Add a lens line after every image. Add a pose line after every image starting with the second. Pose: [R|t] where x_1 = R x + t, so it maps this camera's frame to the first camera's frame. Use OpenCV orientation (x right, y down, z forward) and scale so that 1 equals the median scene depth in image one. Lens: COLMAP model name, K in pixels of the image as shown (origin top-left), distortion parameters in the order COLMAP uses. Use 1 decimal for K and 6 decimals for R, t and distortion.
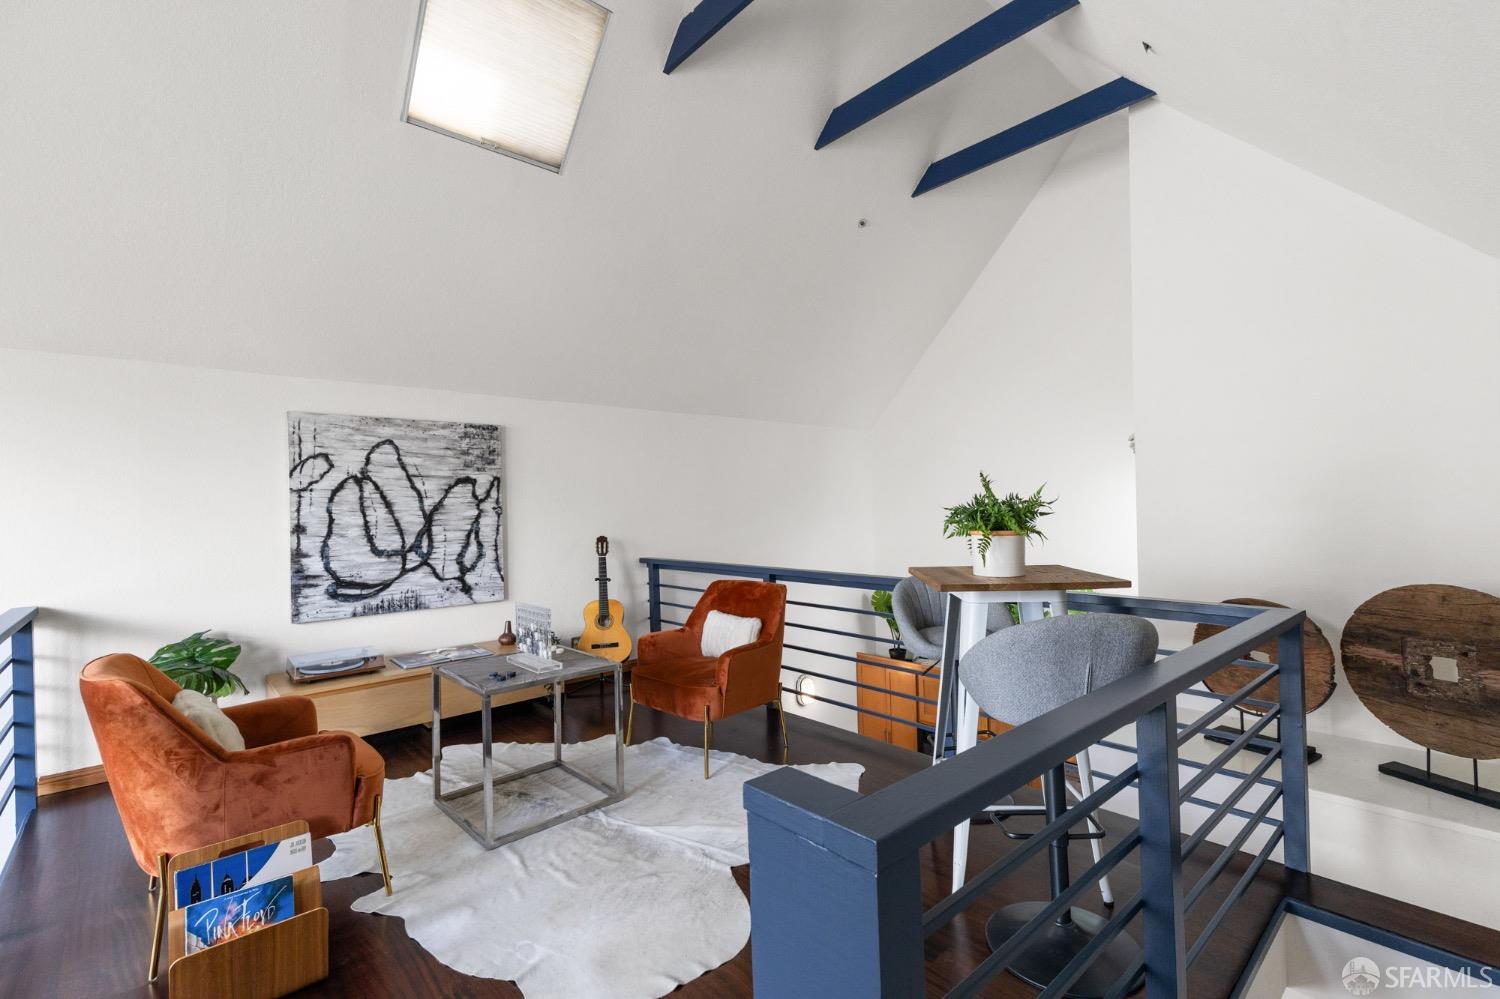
lens RADIAL K [[673.8, 0, 757.6], [0, 673.8, 500.3], [0, 0, 1]] dist [0.007963, -0.000496]
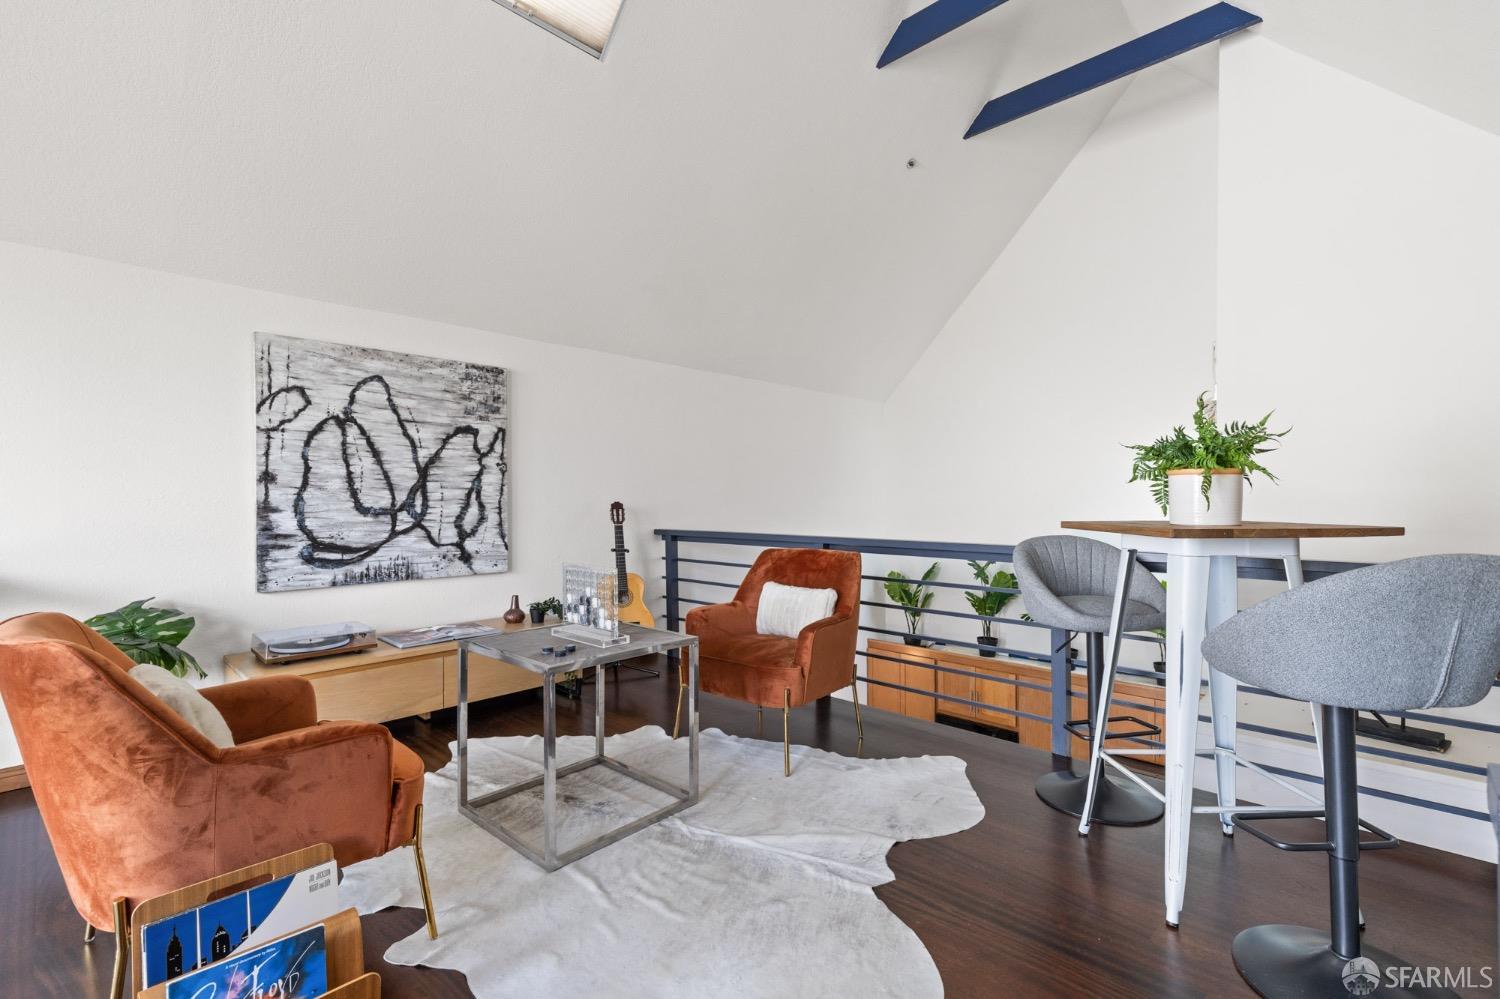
lens RADIAL K [[671.7, 0, 753.3], [0, 671.7, 502.8], [0, 0, 1]] dist [0.005759, 0.000668]
pose [[0.996757, 0.018581, 0.078302, -0.158018], [-0.019383, 0.999767, 0.009498, 0.054752], [-0.078107, -0.010985, 0.996884, 0.144614]]
